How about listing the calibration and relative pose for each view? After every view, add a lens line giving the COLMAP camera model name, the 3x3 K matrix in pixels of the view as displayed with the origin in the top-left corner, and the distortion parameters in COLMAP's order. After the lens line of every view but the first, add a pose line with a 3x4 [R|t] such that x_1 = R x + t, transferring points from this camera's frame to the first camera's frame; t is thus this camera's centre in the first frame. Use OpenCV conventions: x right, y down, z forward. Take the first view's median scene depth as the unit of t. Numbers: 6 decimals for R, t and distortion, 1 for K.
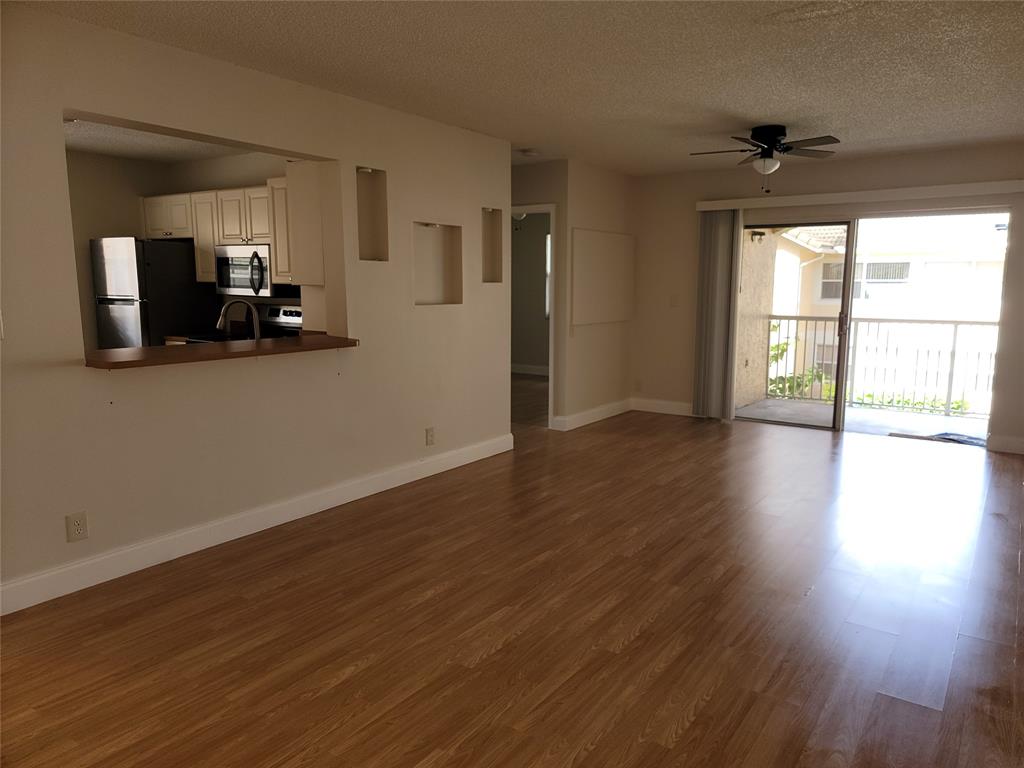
lens RADIAL K [[714.4, 0, 524.6], [0, 714.4, 370.8], [0, 0, 1]] dist [0.076779, -0.001180]
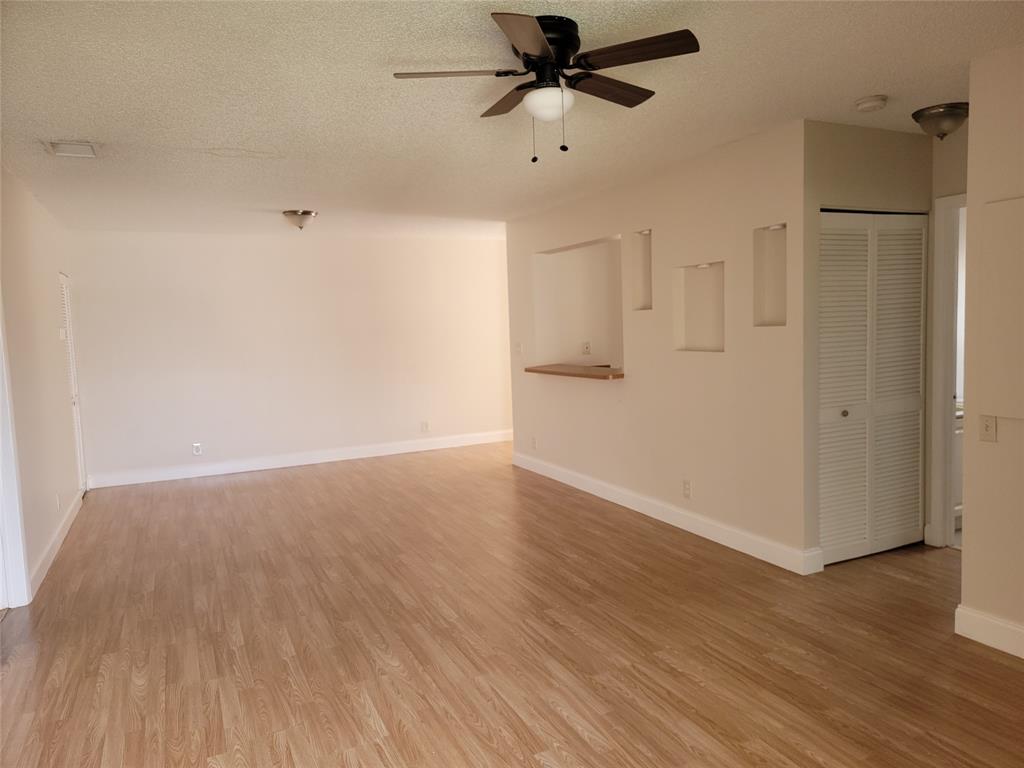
lens RADIAL K [[709.2, 0, 530.0], [0, 709.2, 379.9], [0, 0, 1]] dist [0.075886, -0.060712]
pose [[-0.473402, 0.083402, -0.876889, 0.823095], [-0.084370, 0.986637, 0.139389, -0.173595], [0.876797, 0.139970, -0.460039, 1.301426]]
